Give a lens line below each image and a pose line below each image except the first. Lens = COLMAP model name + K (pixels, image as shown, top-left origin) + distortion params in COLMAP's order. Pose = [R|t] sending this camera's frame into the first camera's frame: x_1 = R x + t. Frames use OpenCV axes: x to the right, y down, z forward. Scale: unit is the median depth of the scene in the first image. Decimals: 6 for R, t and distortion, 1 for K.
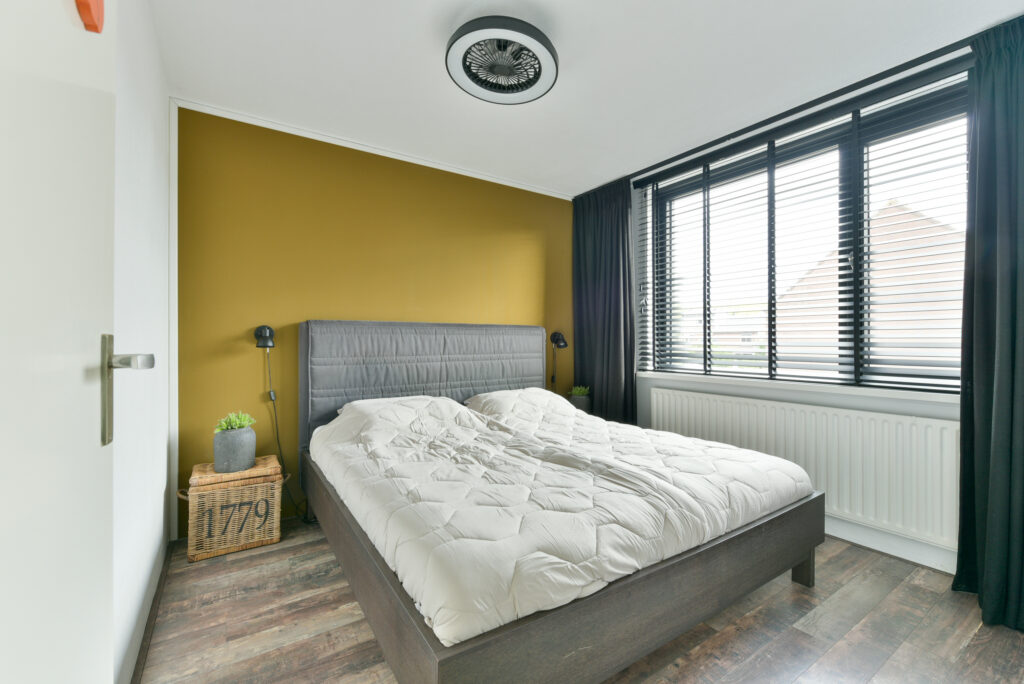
lens RADIAL K [[428.9, 0, 511.1], [0, 428.9, 340.3], [0, 0, 1]] dist [0.000357, -0.000145]
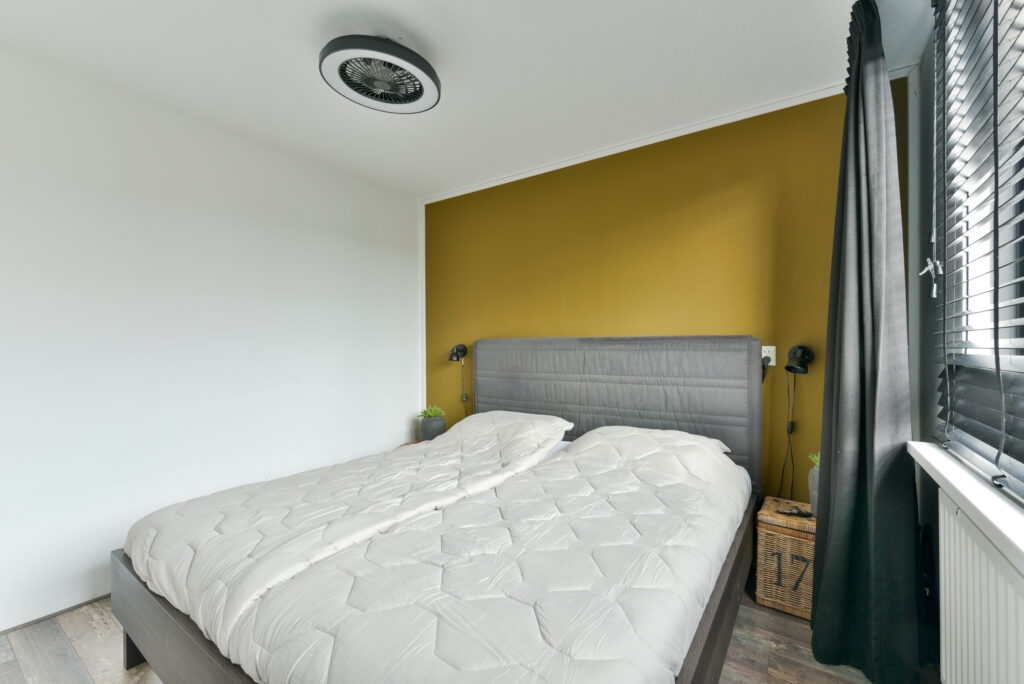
lens RADIAL K [[428.9, 0, 511.2], [0, 428.9, 345.1], [0, 0, 1]] dist [0.000357, -0.000145]
pose [[0.370335, -0.012556, -0.928813, 0.588965], [-0.004797, 0.999869, -0.015429, -0.010526], [0.928886, 0.010169, 0.370227, 0.530344]]
